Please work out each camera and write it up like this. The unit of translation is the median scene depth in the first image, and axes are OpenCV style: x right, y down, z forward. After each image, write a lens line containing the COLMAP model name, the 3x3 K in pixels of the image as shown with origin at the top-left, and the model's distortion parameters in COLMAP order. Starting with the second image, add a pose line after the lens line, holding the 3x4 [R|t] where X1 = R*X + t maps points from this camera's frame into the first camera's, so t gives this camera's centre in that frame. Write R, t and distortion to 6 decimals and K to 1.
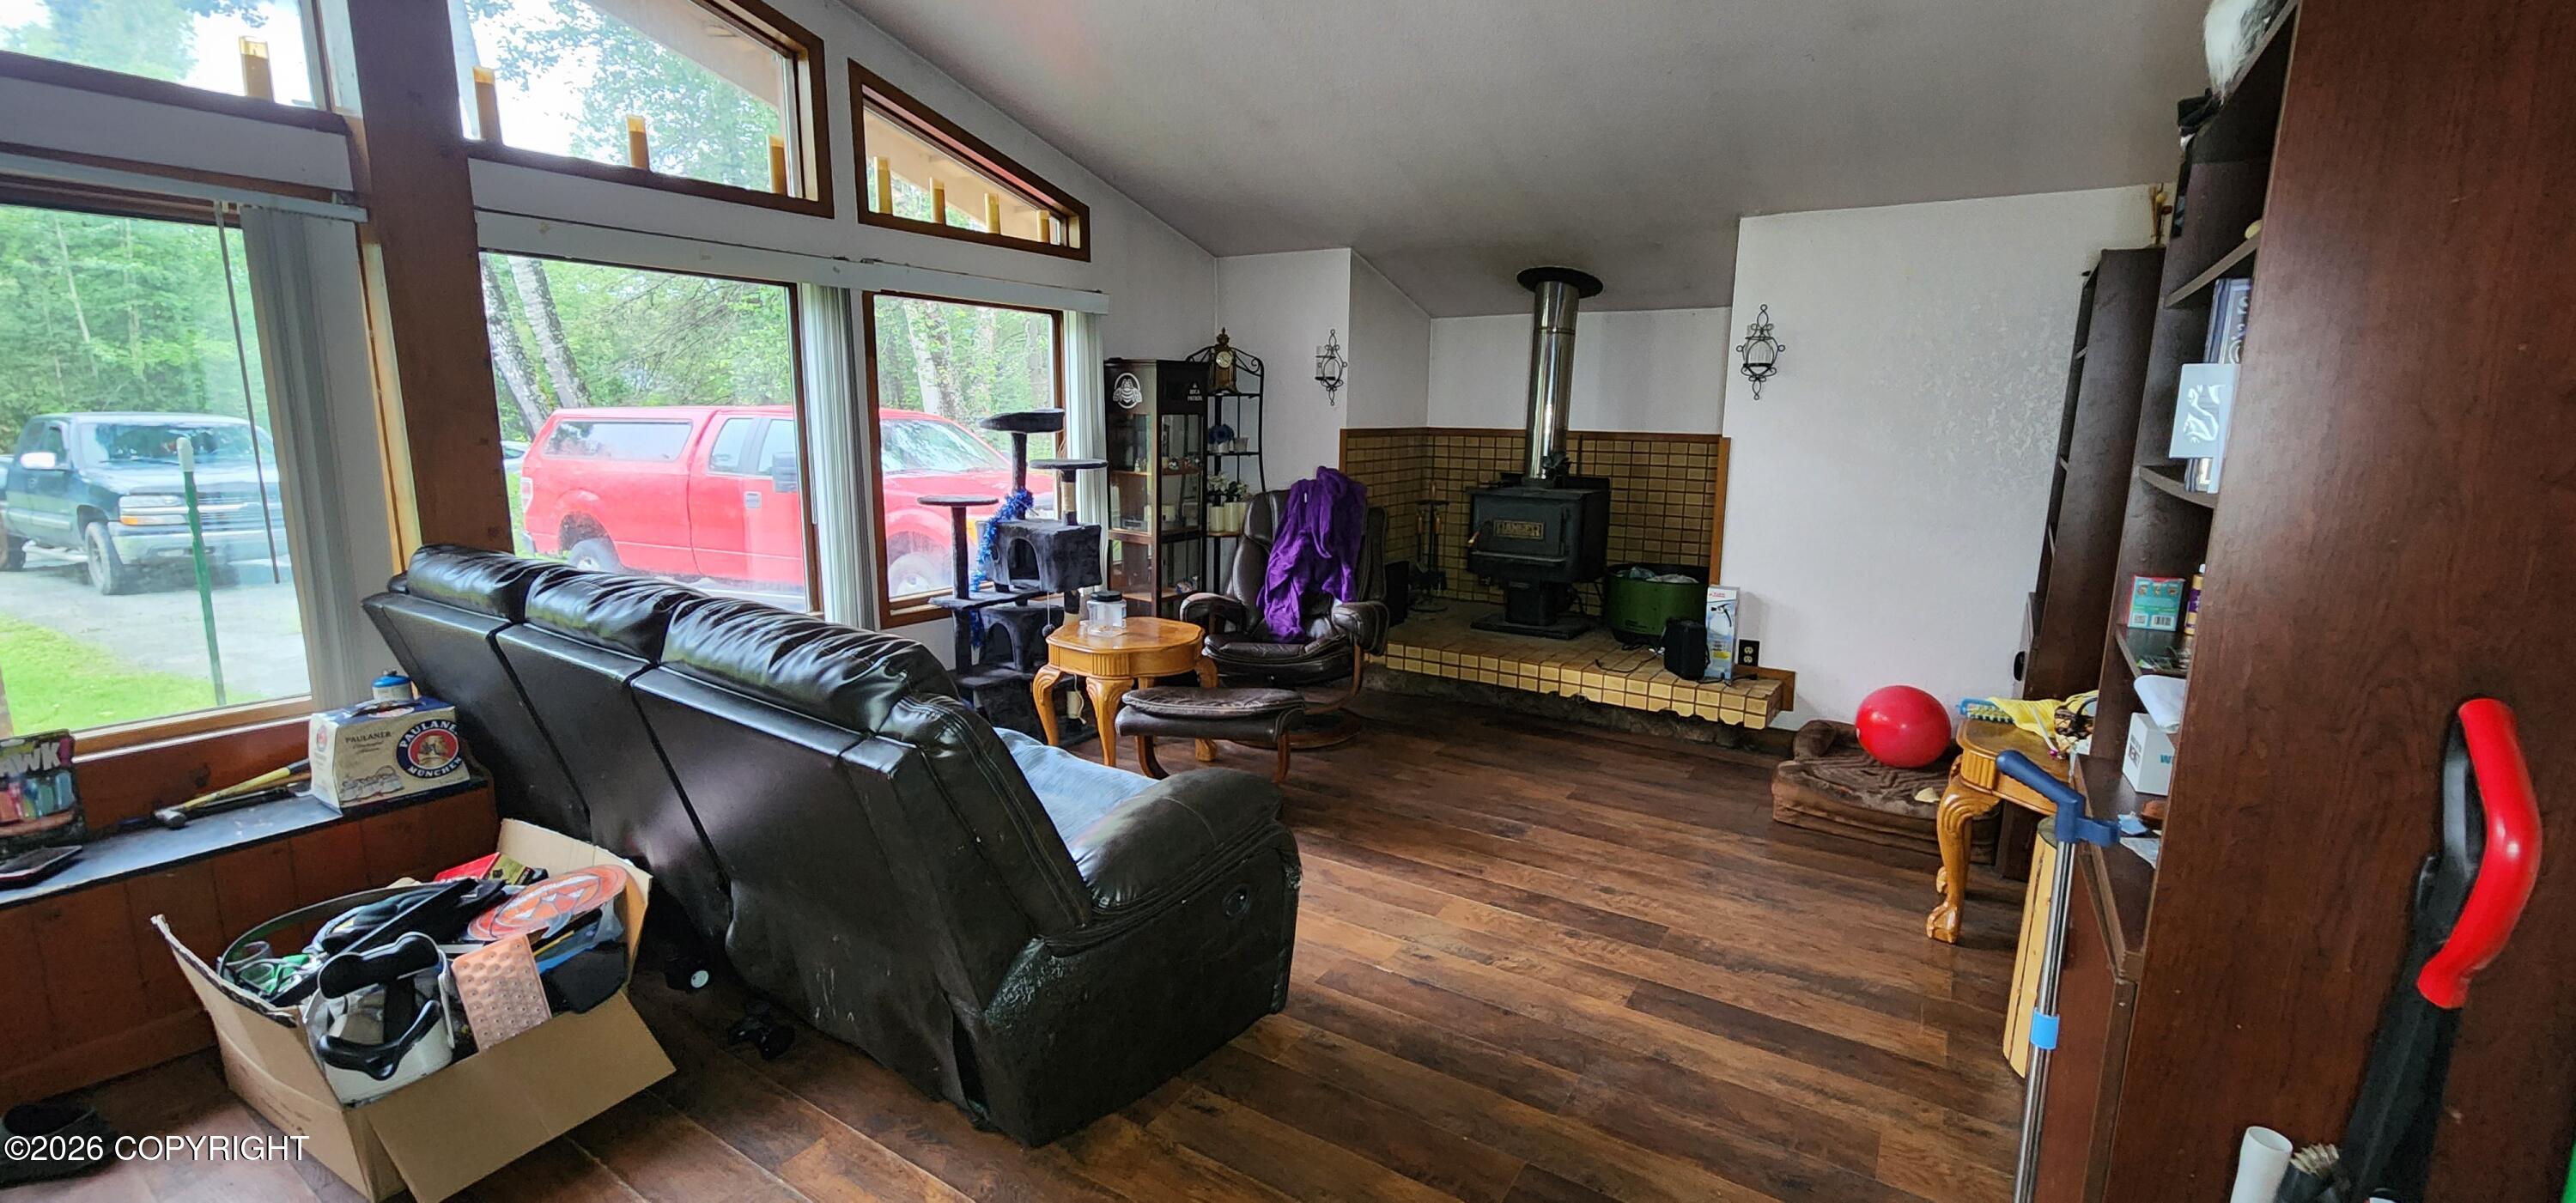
lens RADIAL K [[1051.1, 0, 1289.2], [0, 1051.1, 597.2], [0, 0, 1]] dist [-0.001724, 0.000503]
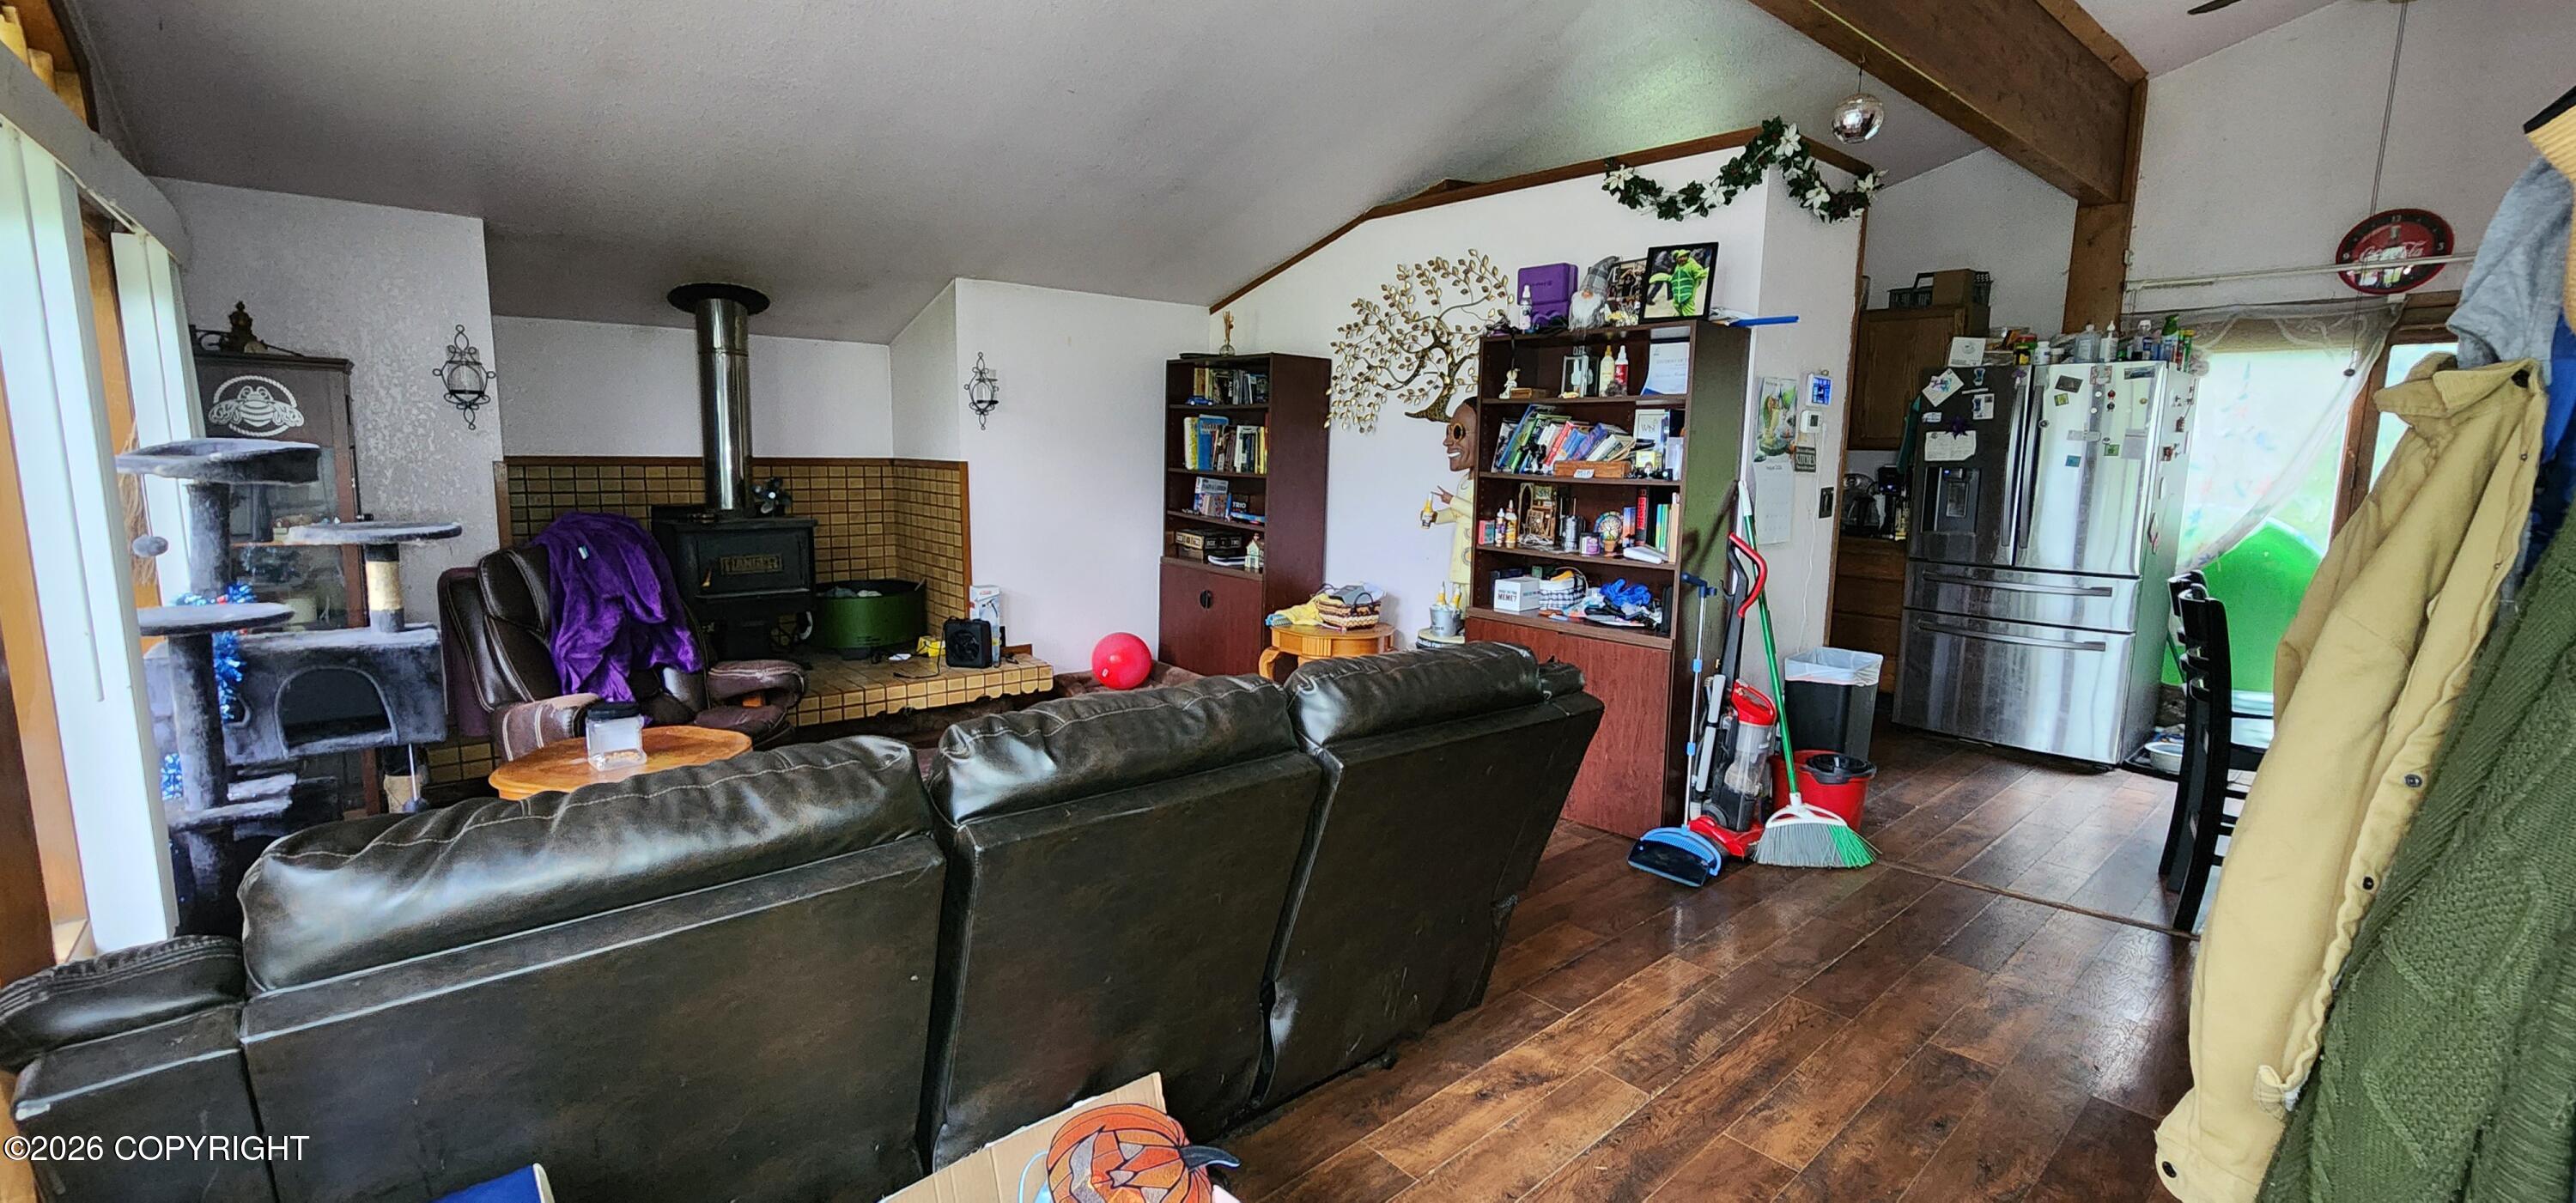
lens RADIAL K [[1051.1, 0, 1289.2], [0, 1051.1, 597.2], [0, 0, 1]] dist [-0.001724, 0.000503]
pose [[0.279024, -0.146681, 0.949015, -0.785712], [0.156567, 0.981990, 0.105744, -0.087370], [-0.947435, 0.119080, 0.296964, 0.401495]]
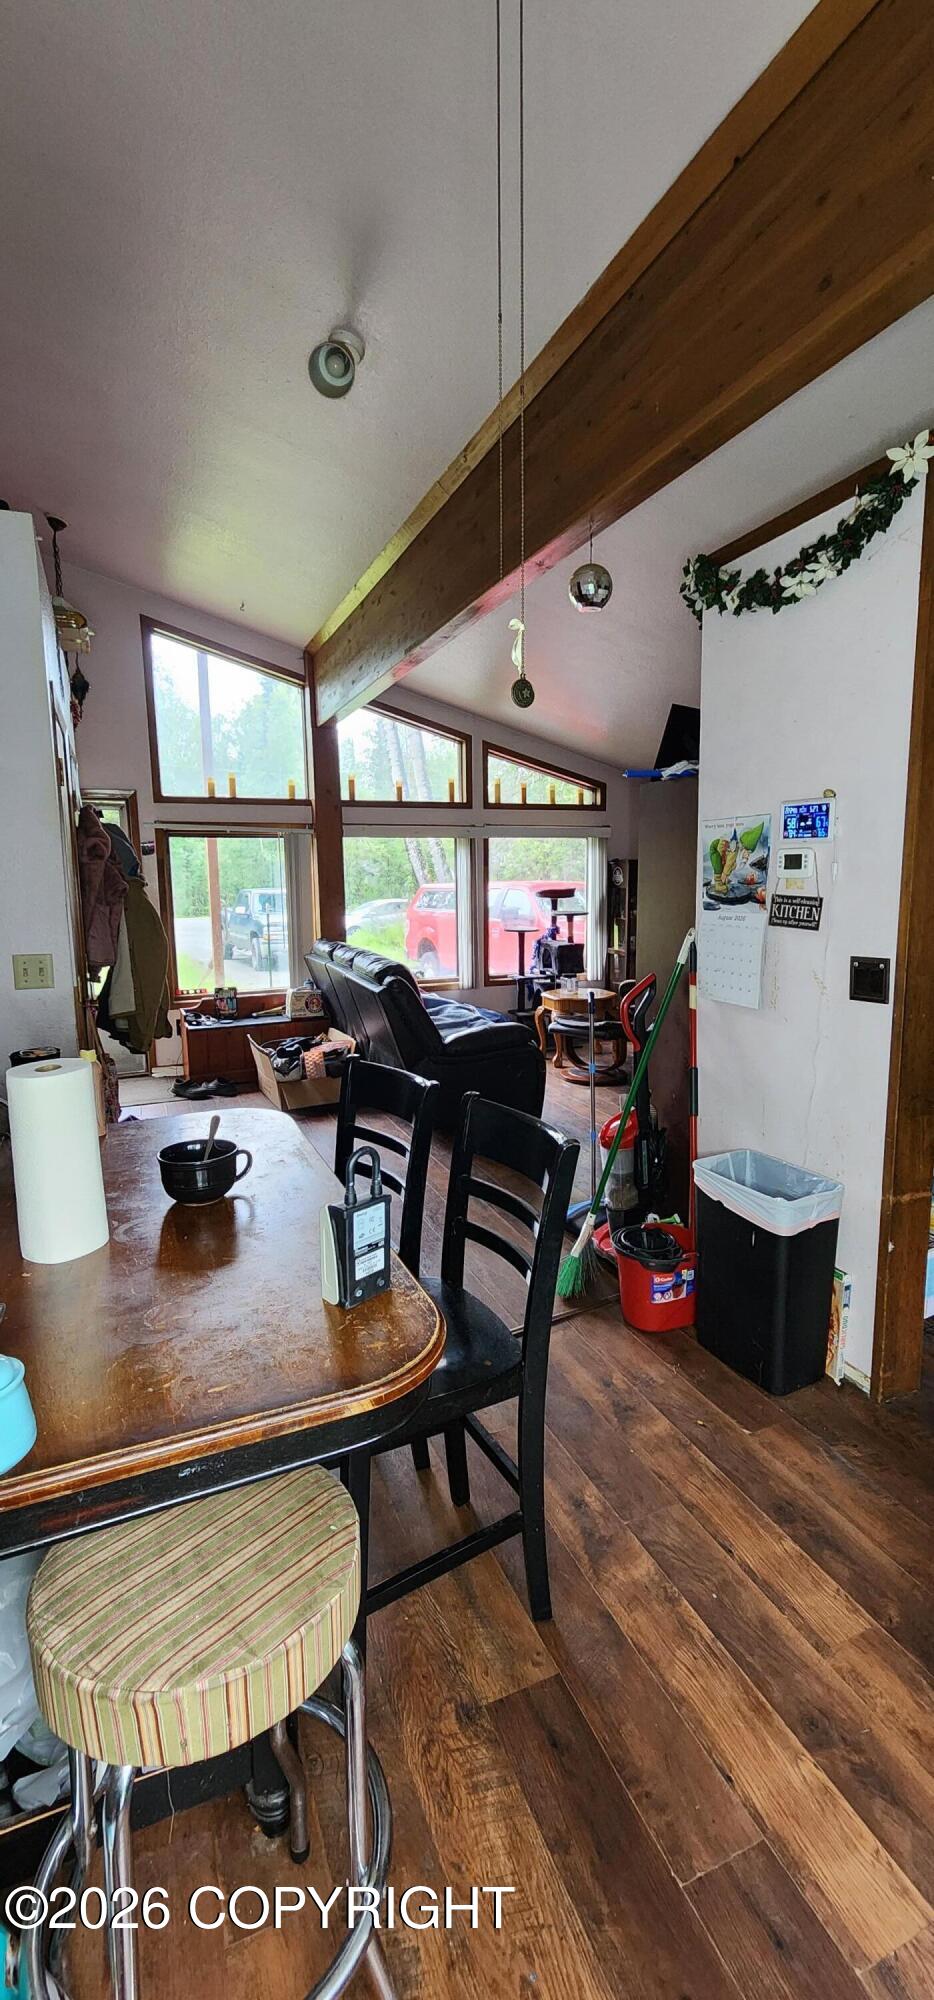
lens RADIAL K [[816.1, 0, 472.9], [0, 816.1, 1006.0], [0, 0, 1]] dist [-0.001724, 0.000503]
pose [[0.827658, 0.067292, -0.557184, 0.661542], [-0.075916, 0.997085, 0.007651, 0.070183], [0.556074, 0.035967, 0.830354, -0.536379]]
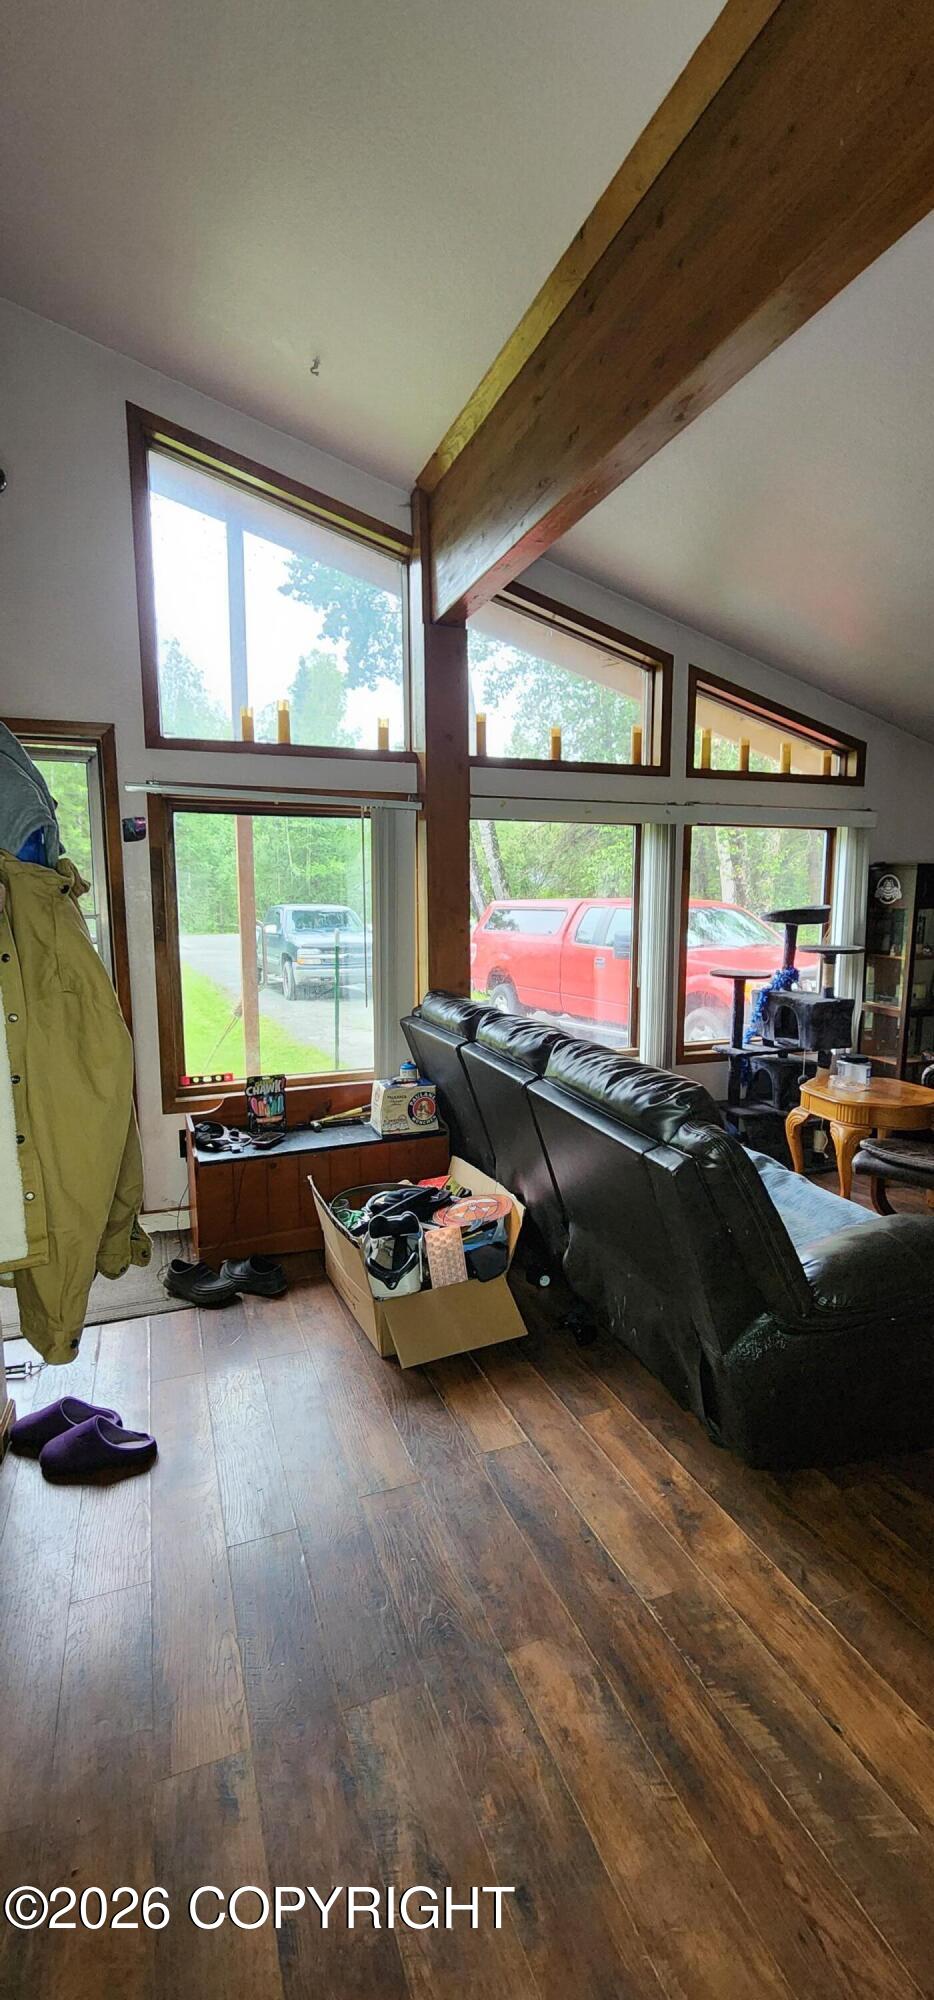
lens RADIAL K [[816.1, 0, 472.9], [0, 816.1, 1006.0], [0, 0, 1]] dist [-0.001724, 0.000503]
pose [[0.811712, 0.065933, -0.580324, 0.017001], [-0.090119, 0.995847, -0.012909, -0.010432], [0.577063, 0.062777, 0.814283, -0.046379]]
